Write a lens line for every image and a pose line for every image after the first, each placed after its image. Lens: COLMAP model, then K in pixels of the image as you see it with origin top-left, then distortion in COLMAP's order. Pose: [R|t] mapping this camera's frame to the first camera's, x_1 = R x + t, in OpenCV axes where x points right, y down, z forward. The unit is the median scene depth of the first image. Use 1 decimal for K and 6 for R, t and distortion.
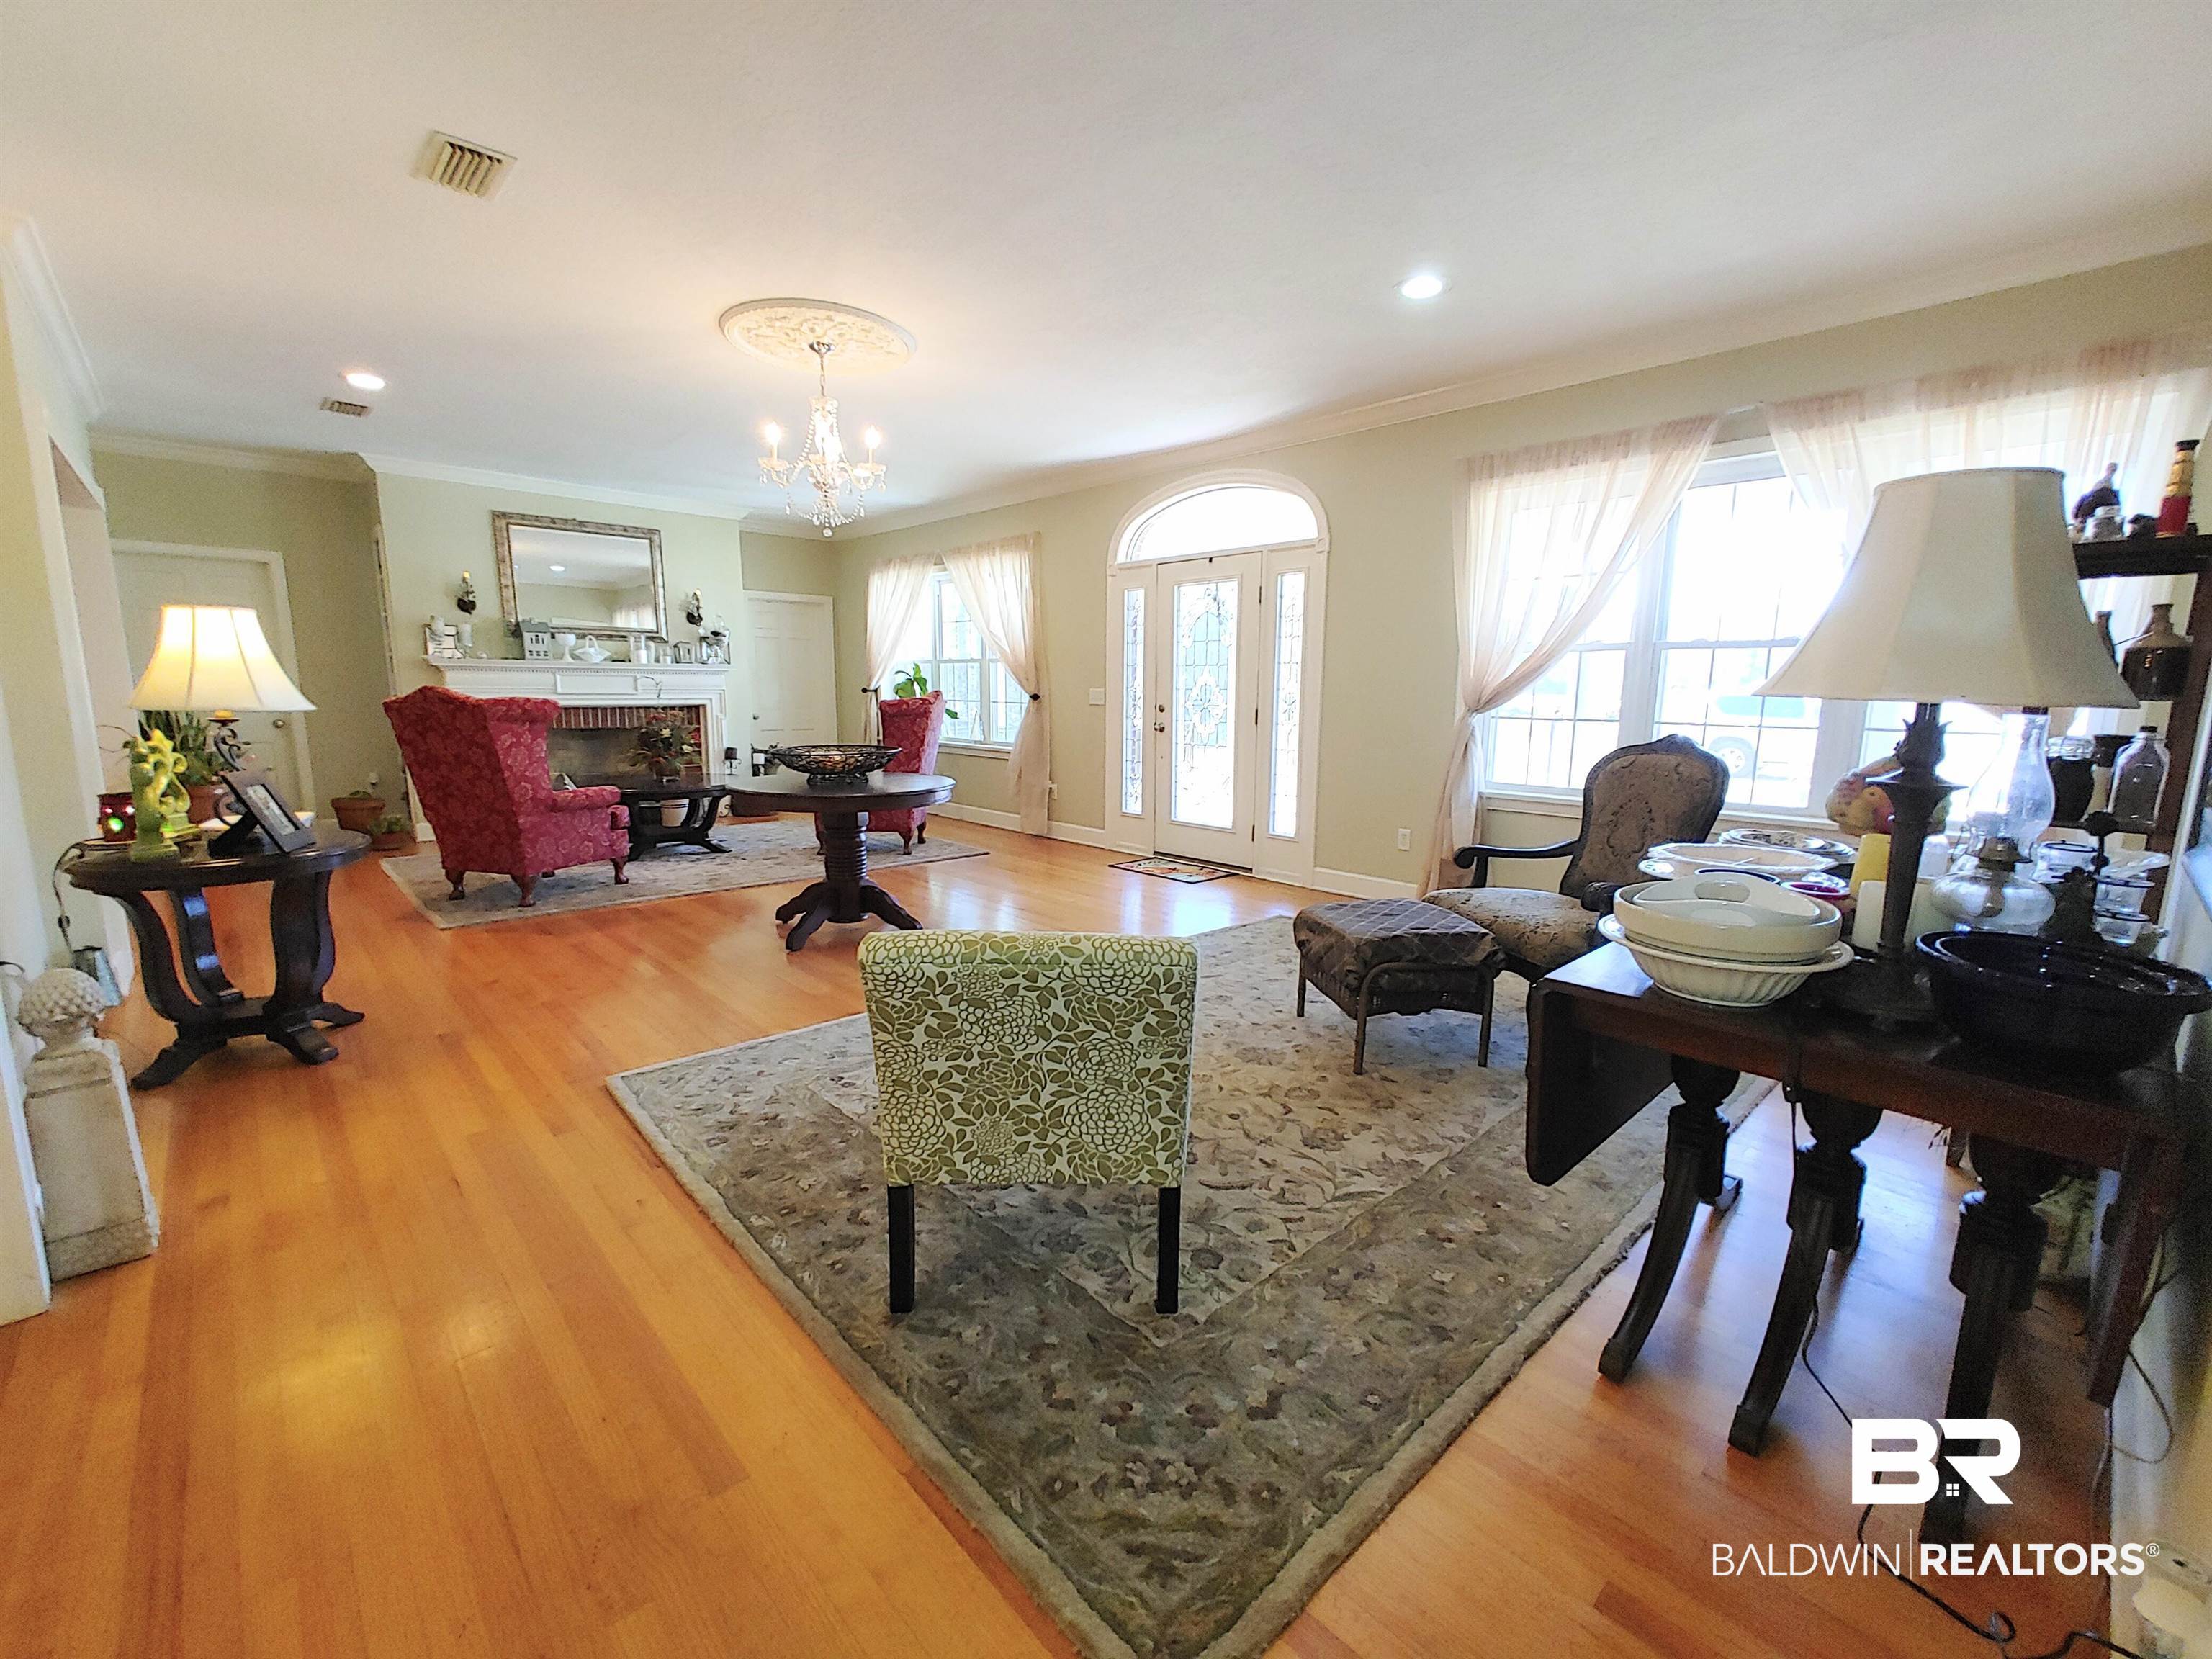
lens RADIAL K [[930.6, 0, 1122.2], [0, 930.6, 837.5], [0, 0, 1]] dist [0.005218, 0.000375]
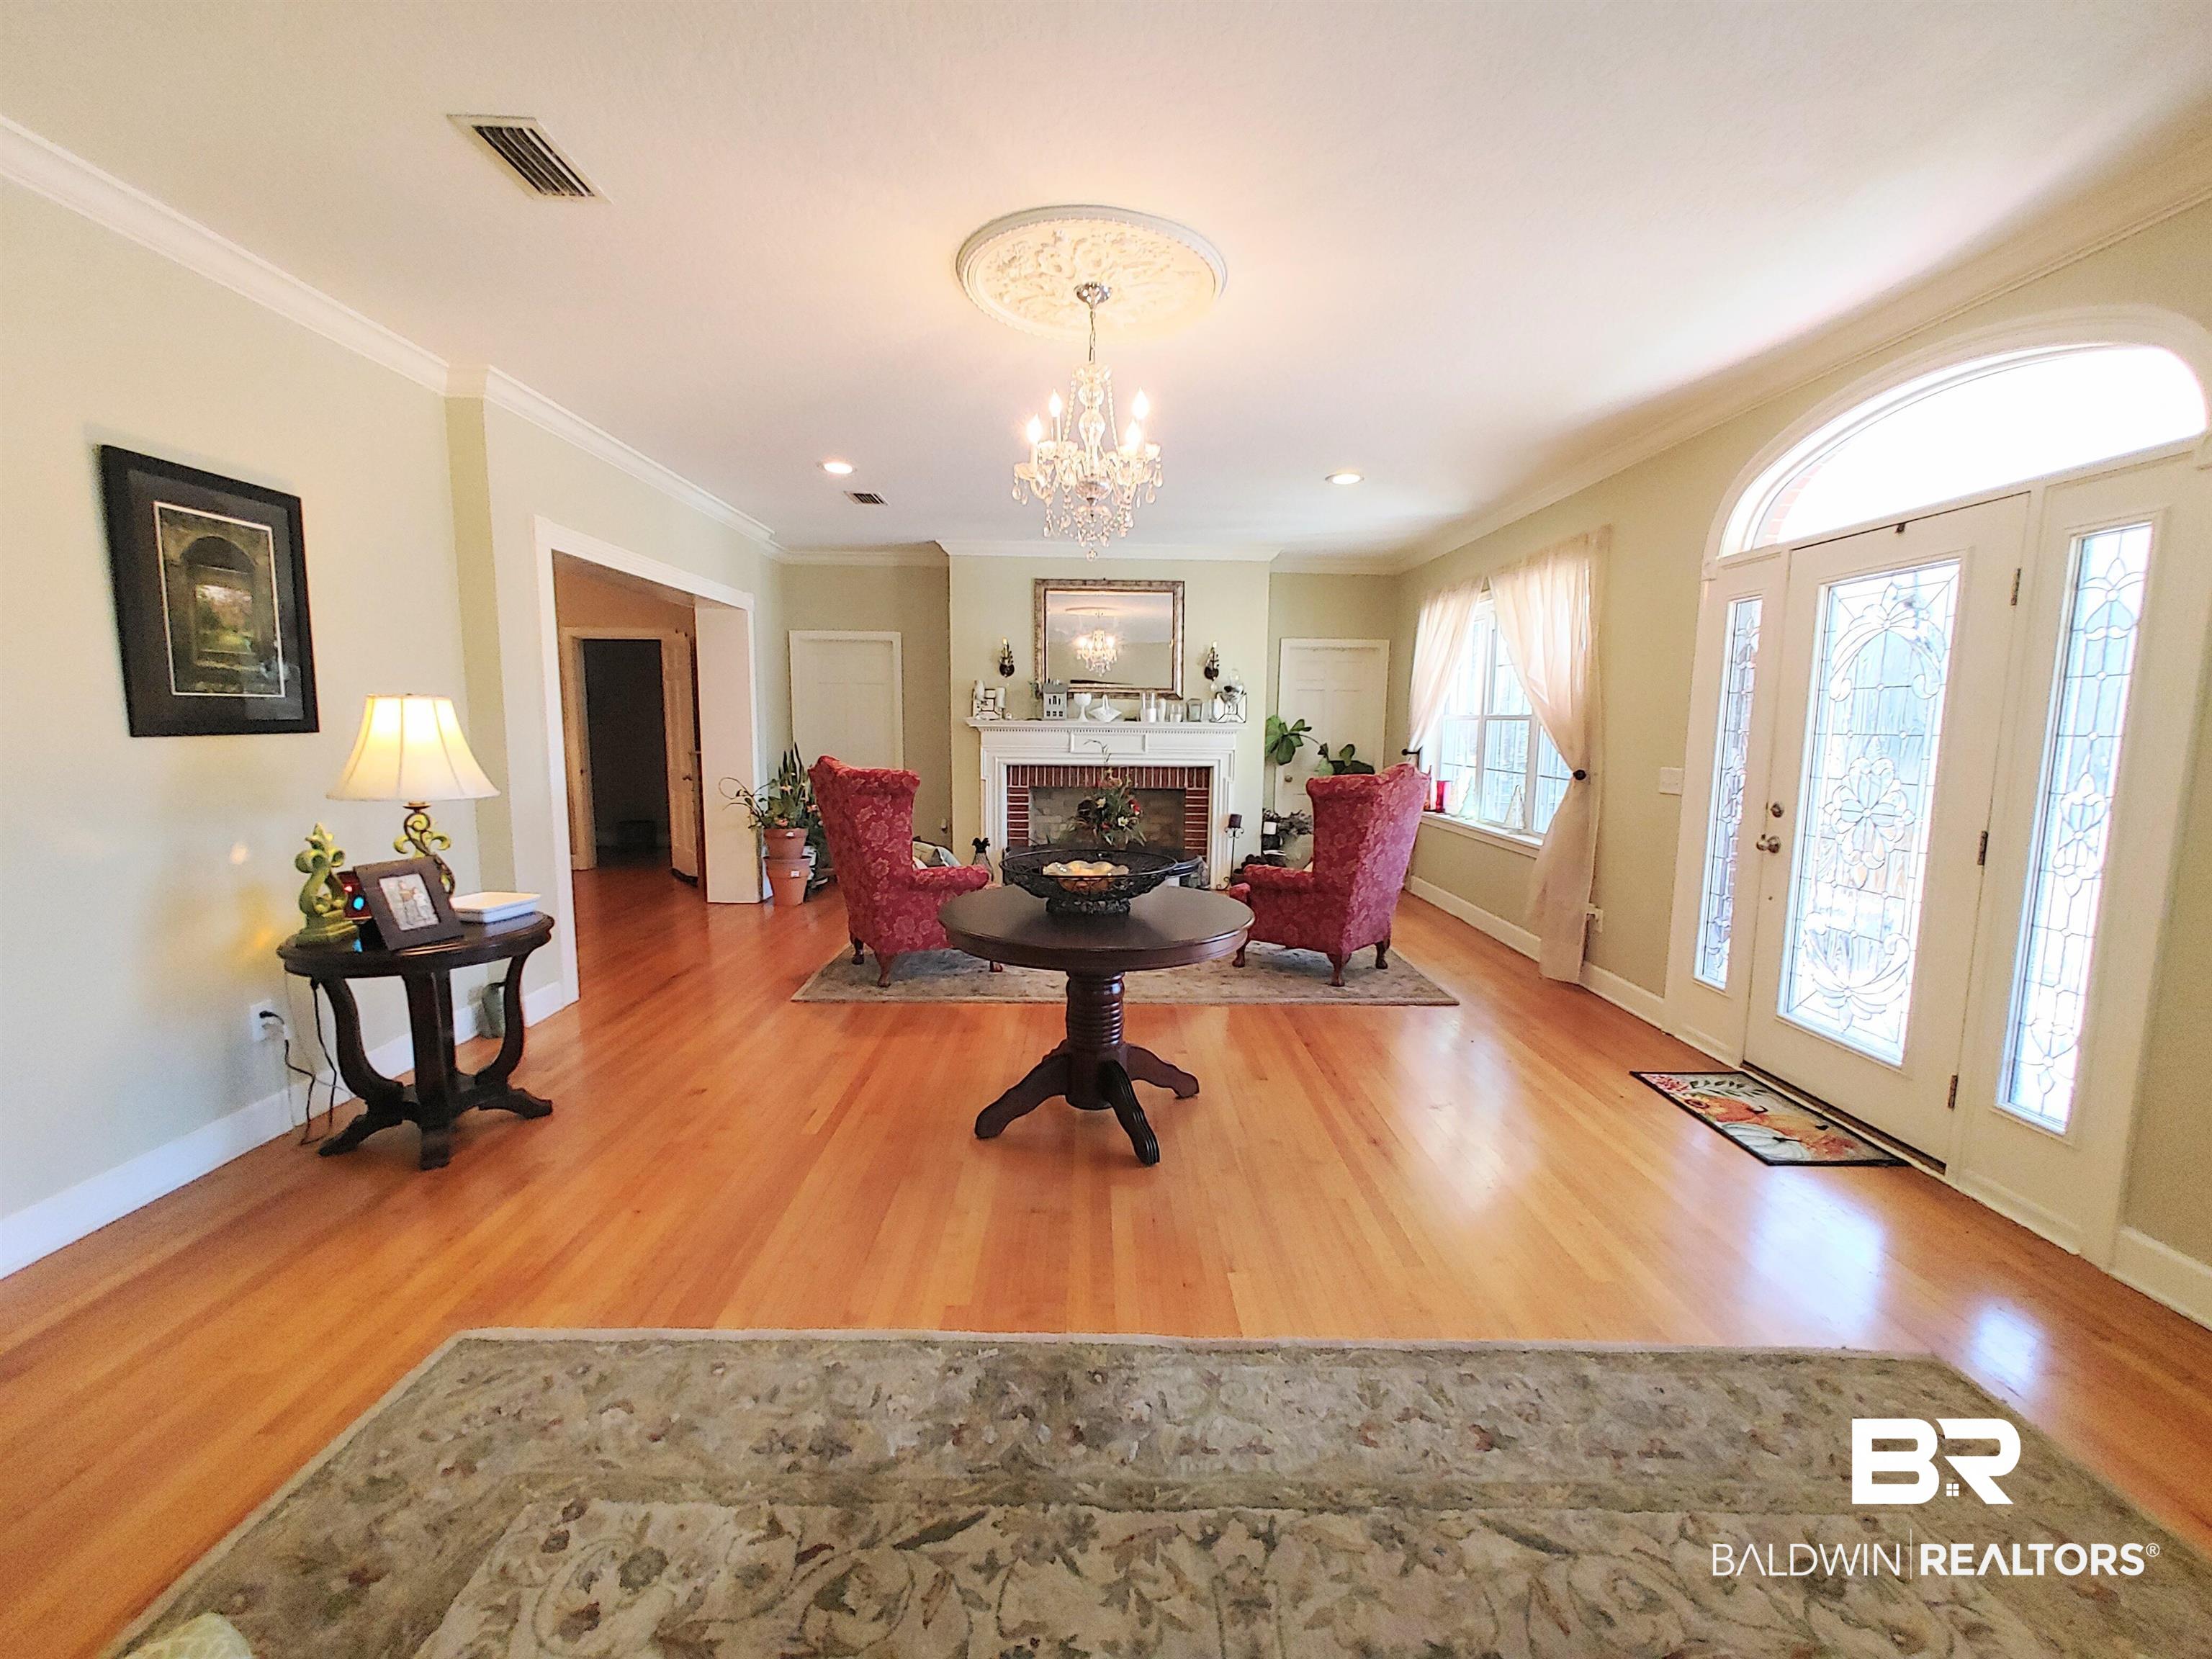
lens RADIAL K [[930.6, 0, 1121.9], [0, 930.6, 837.6], [0, 0, 1]] dist [0.005218, 0.000375]
pose [[0.744859, 0.083178, -0.662017, 0.164962], [-0.112519, 0.993648, -0.001754, -0.106779], [0.657666, 0.075796, 0.749487, 0.456721]]
